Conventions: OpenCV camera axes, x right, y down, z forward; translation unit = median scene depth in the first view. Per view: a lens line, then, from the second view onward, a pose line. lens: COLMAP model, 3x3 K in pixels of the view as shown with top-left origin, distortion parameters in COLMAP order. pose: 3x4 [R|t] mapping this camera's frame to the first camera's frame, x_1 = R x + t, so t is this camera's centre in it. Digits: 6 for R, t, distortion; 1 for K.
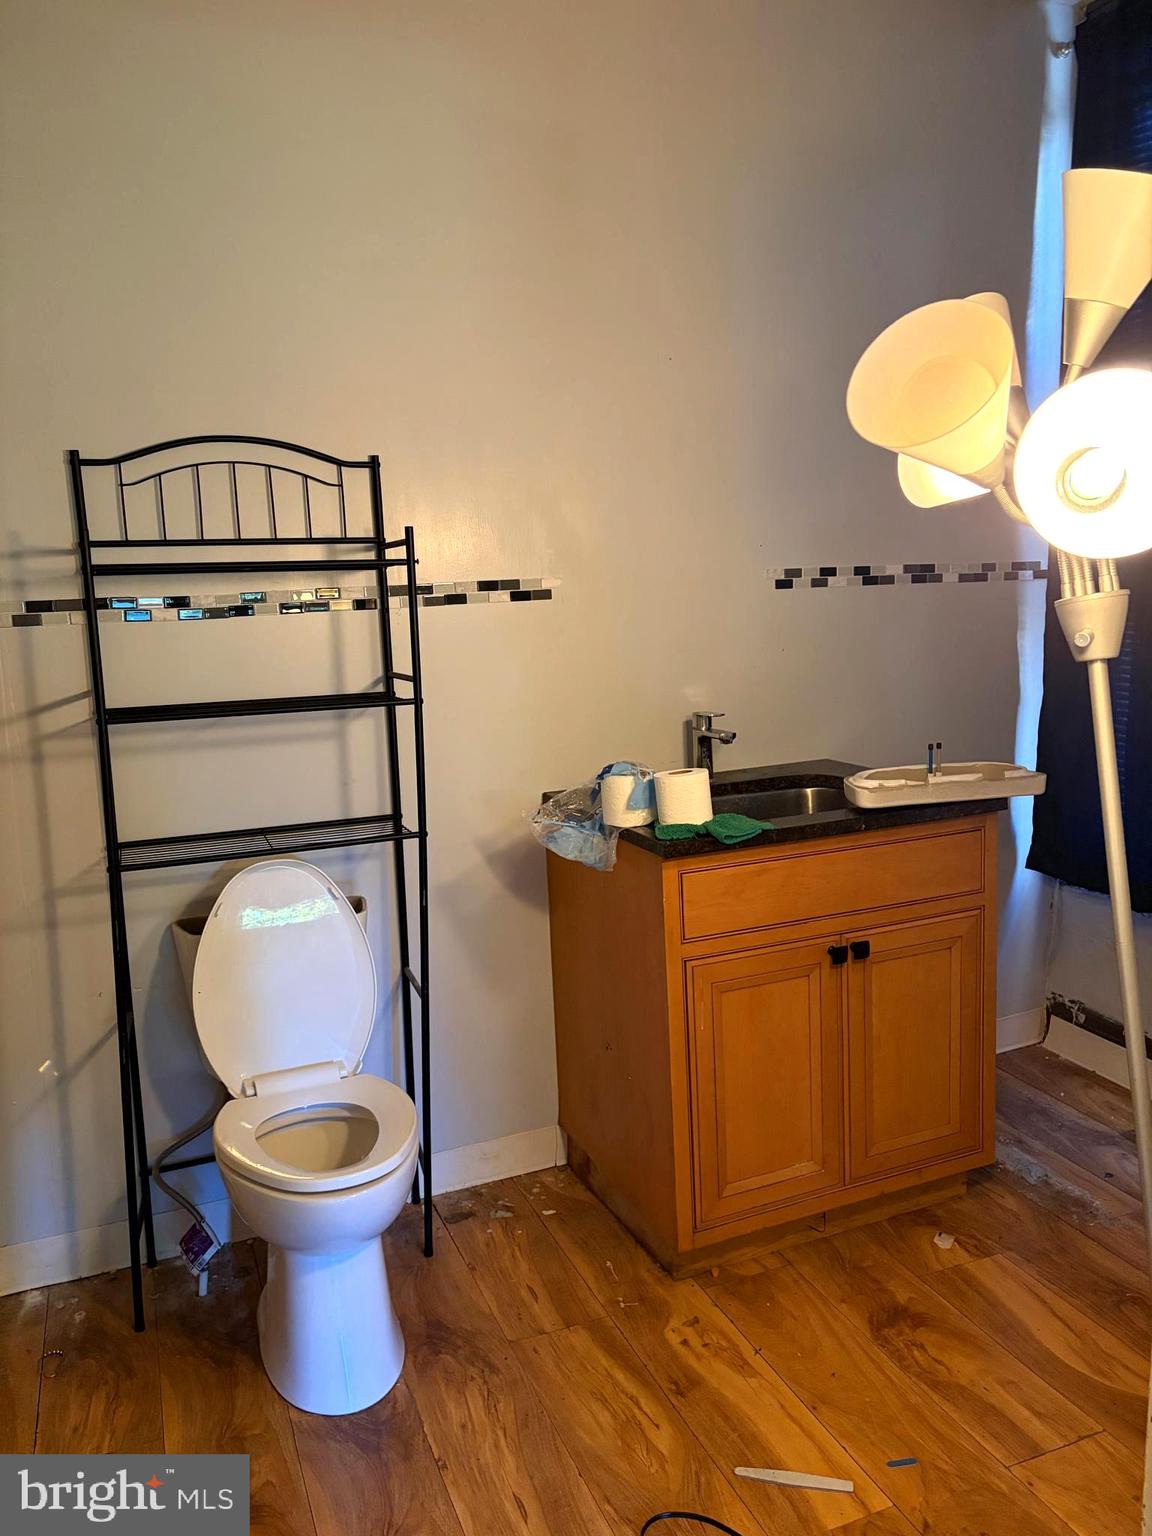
lens RADIAL K [[1175.7, 0, 585.5], [0, 1175.7, 767.2], [0, 0, 1]] dist [0.076670, -0.079658]
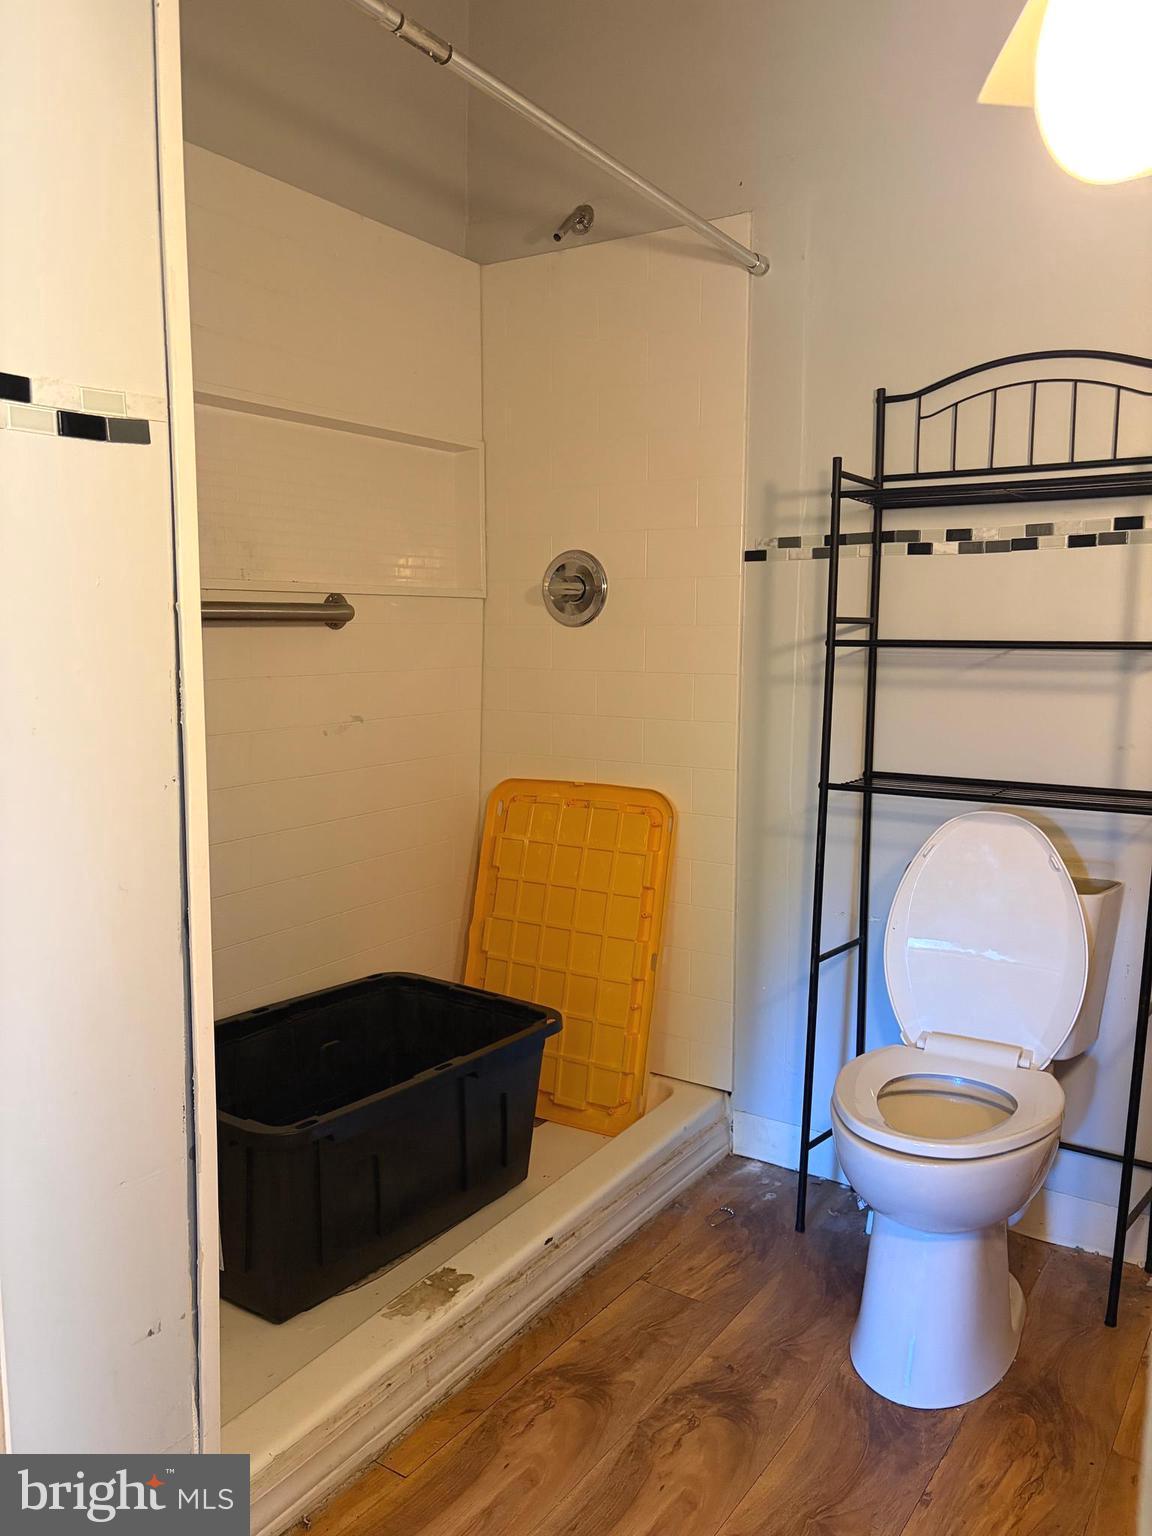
lens RADIAL K [[1175.7, 0, 585.5], [0, 1175.7, 767.2], [0, 0, 1]] dist [0.076670, -0.079658]
pose [[0.570656, 0.131415, -0.810606, 0.305883], [-0.150145, 0.987170, 0.054339, 0.043629], [0.807346, 0.090699, 0.583066, 0.209186]]
